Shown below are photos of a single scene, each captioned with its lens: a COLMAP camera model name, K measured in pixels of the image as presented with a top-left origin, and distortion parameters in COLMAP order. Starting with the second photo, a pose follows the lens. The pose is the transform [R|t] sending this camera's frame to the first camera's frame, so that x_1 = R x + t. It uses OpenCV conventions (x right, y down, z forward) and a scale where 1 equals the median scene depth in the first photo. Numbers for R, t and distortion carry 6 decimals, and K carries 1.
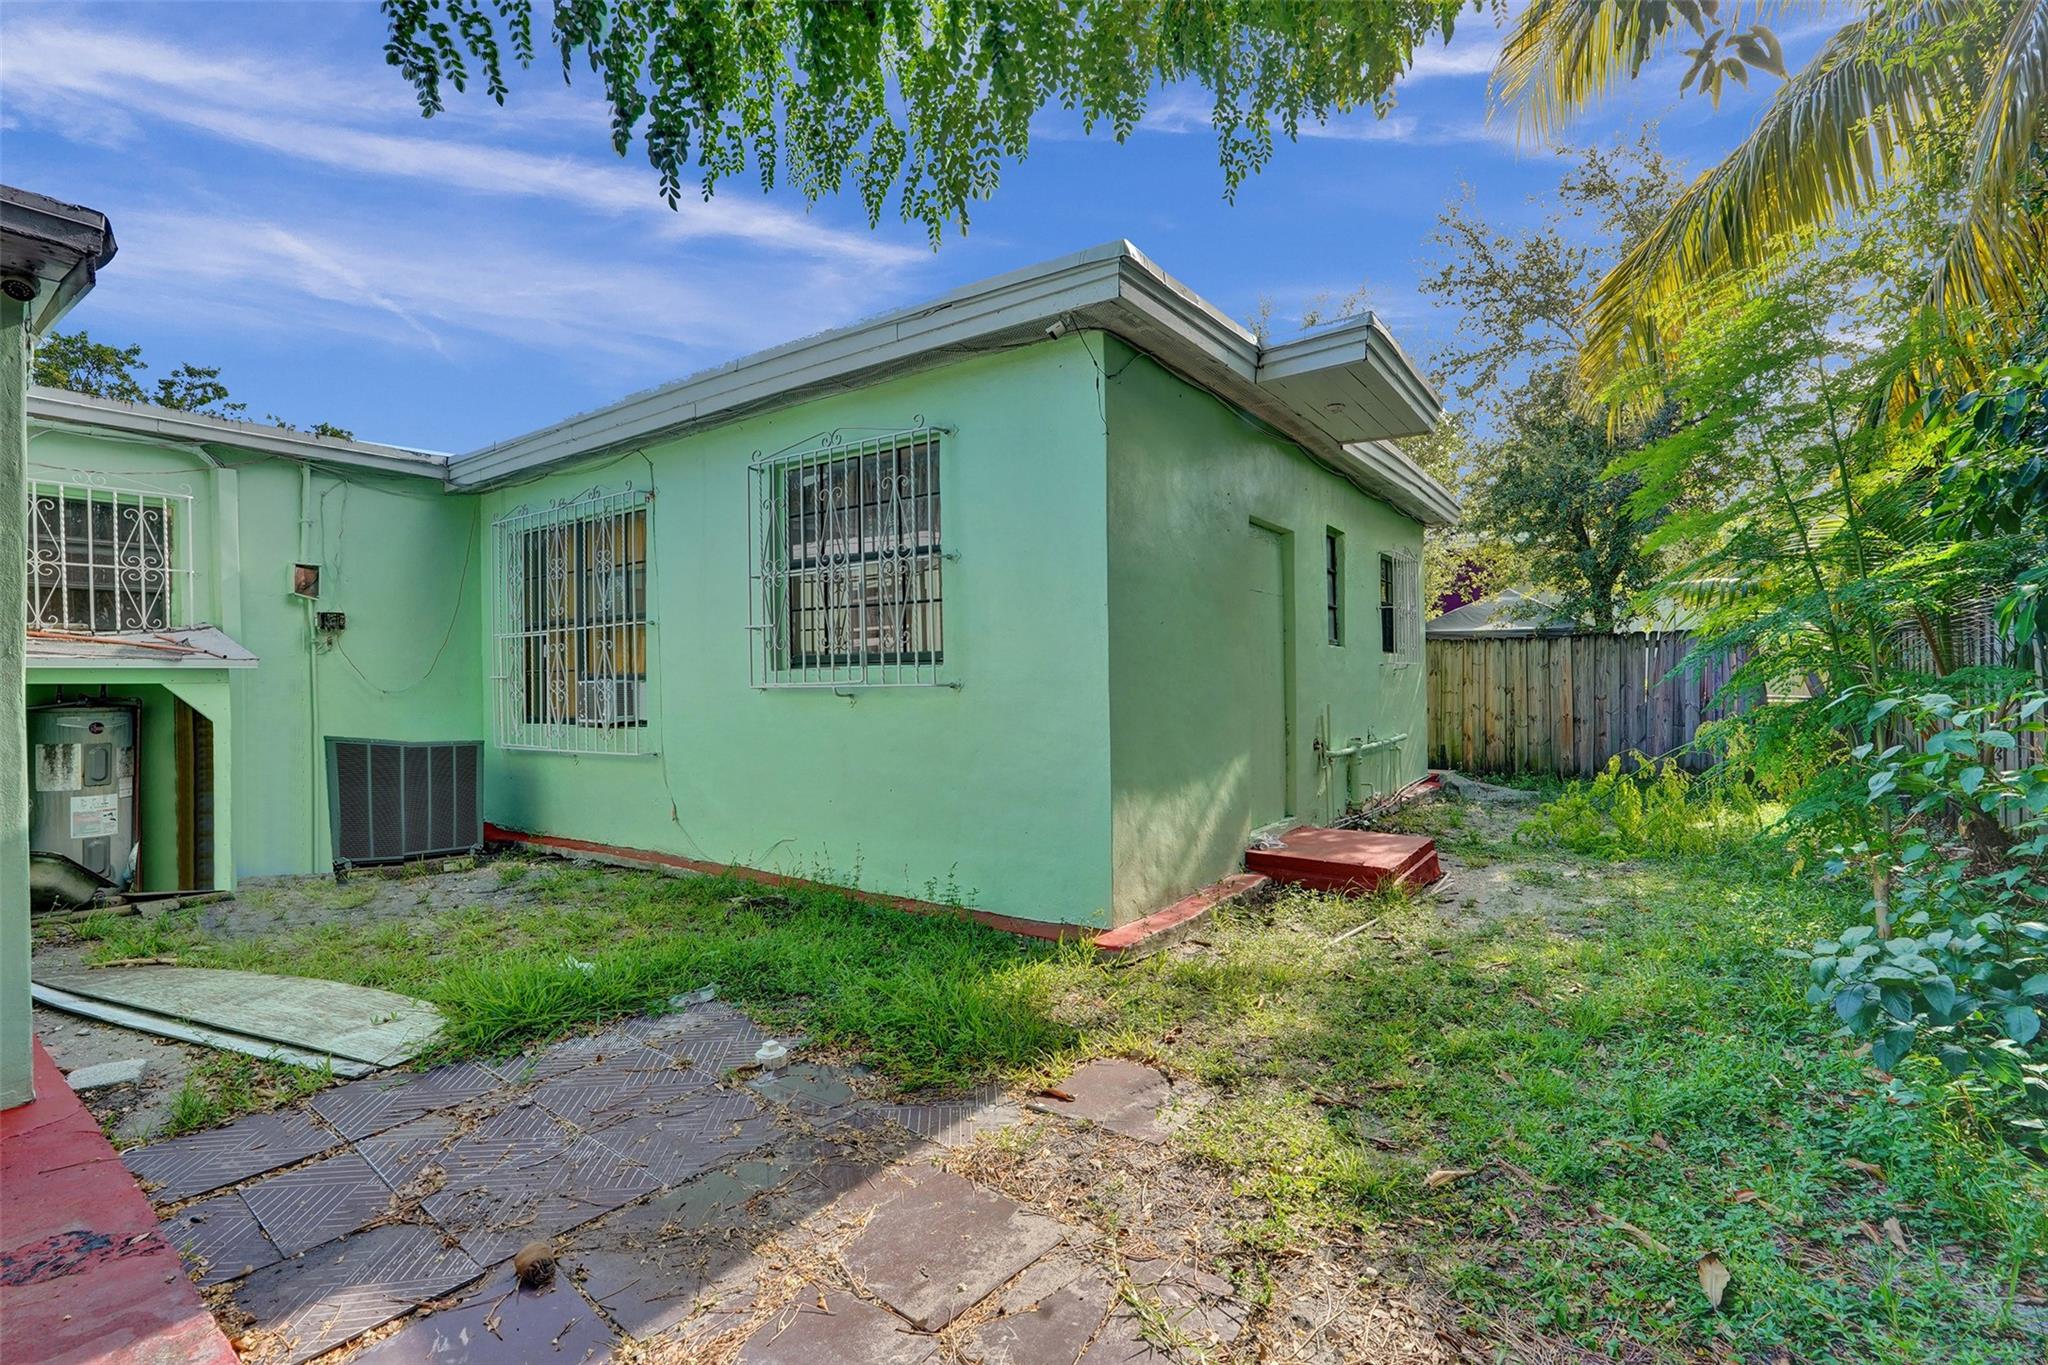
lens RADIAL K [[955.7, 0, 996.3], [0, 955.7, 683.5], [0, 0, 1]] dist [-0.063428, 0.023489]
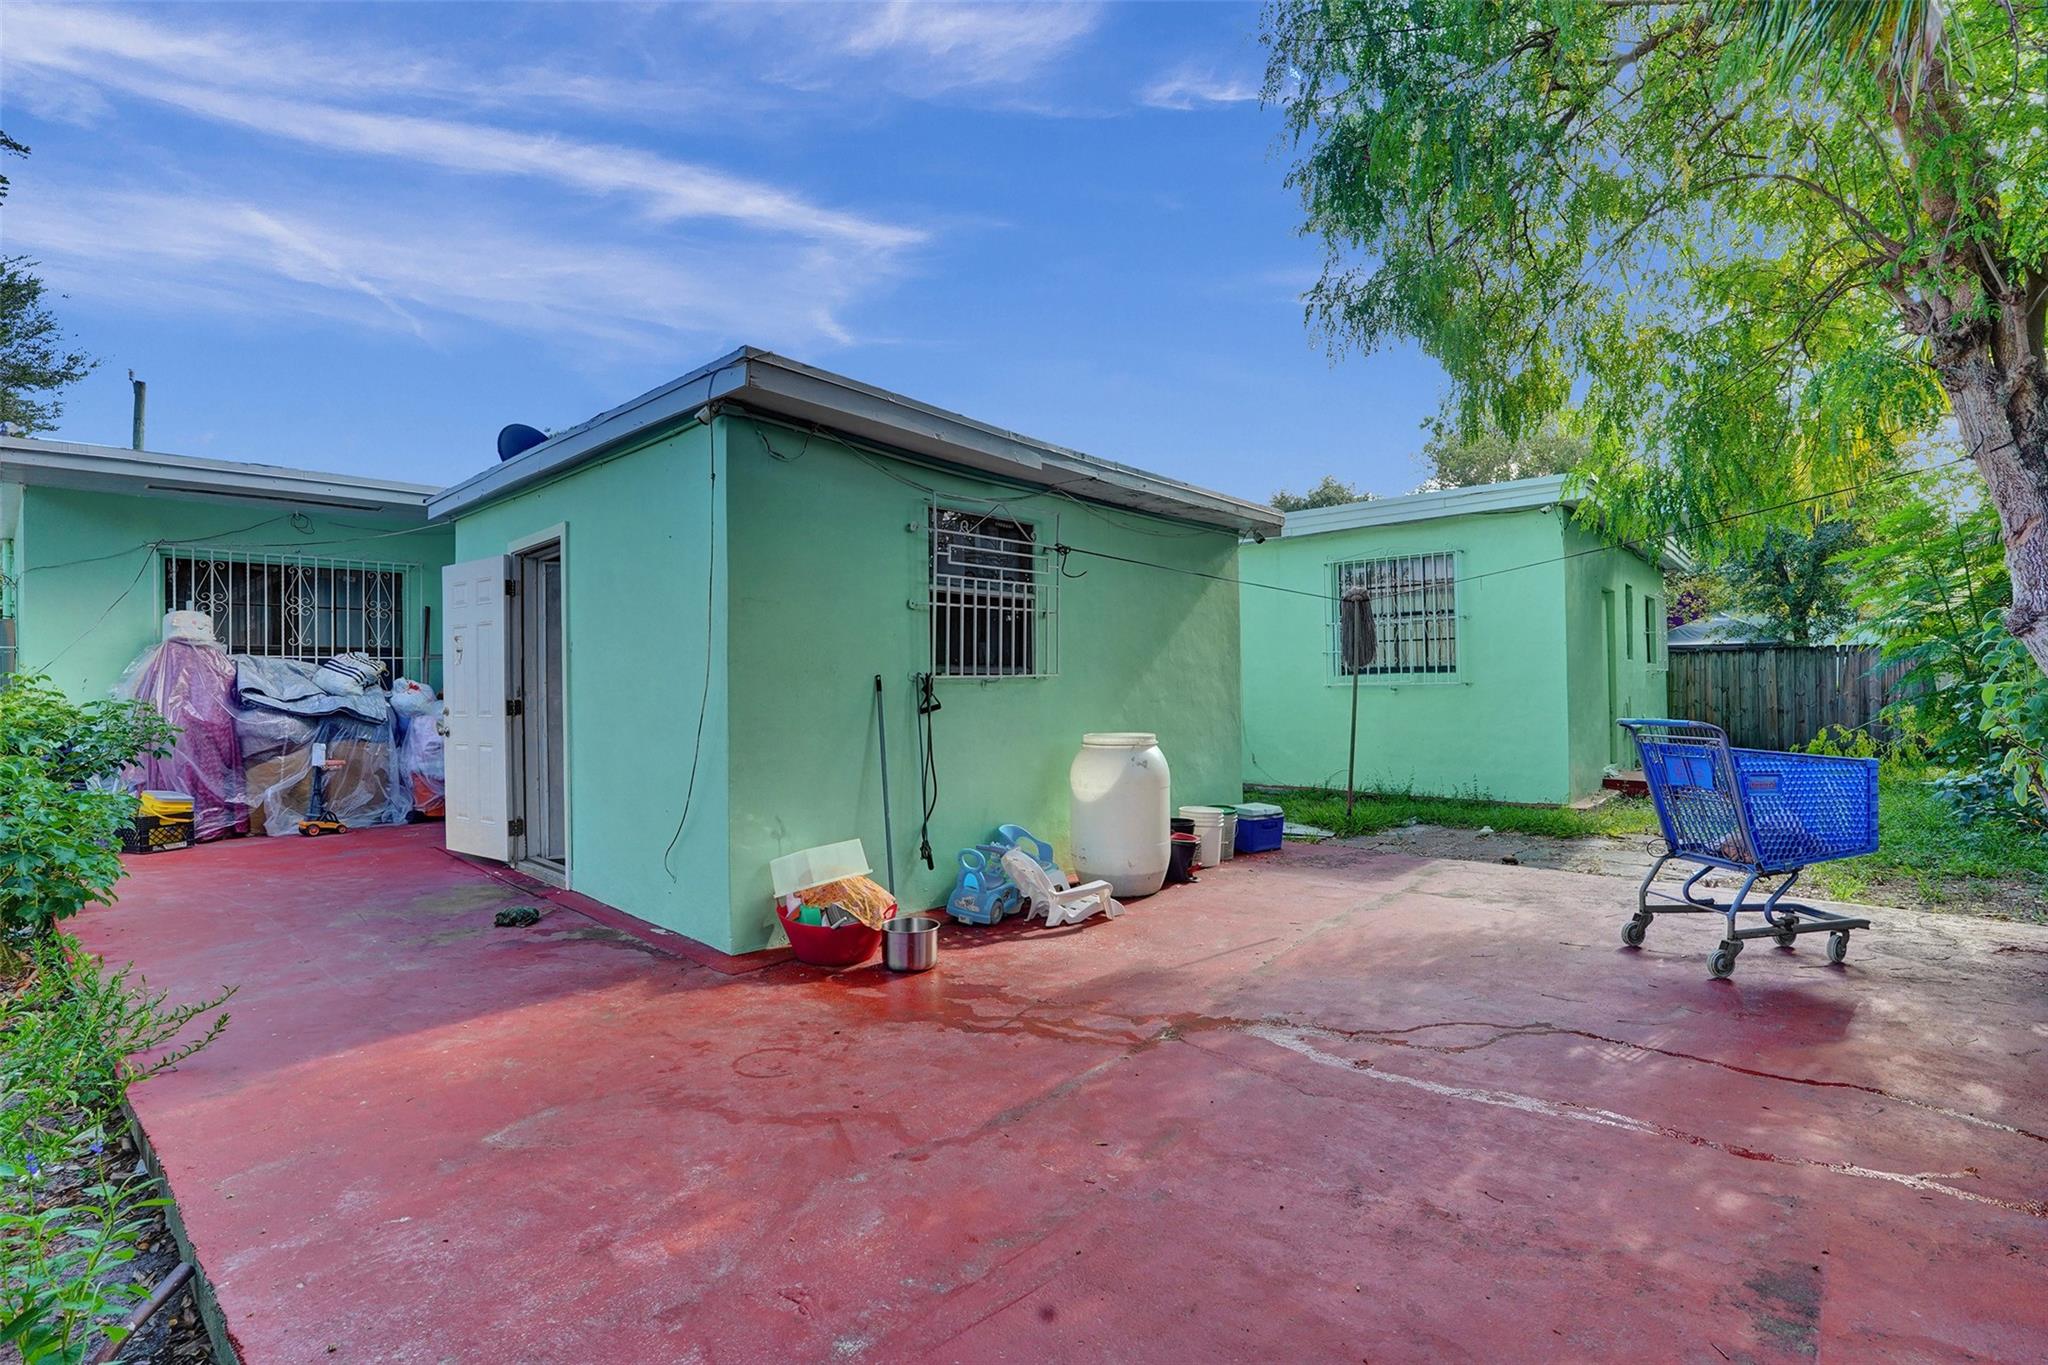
lens RADIAL K [[955.7, 0, 996.3], [0, 955.7, 683.5], [0, 0, 1]] dist [-0.063428, 0.023489]
pose [[0.993465, -0.002471, -0.114110, -0.357625], [0.001689, 0.999974, -0.006948, 0.006739], [0.114125, 0.006710, 0.993444, -0.460939]]
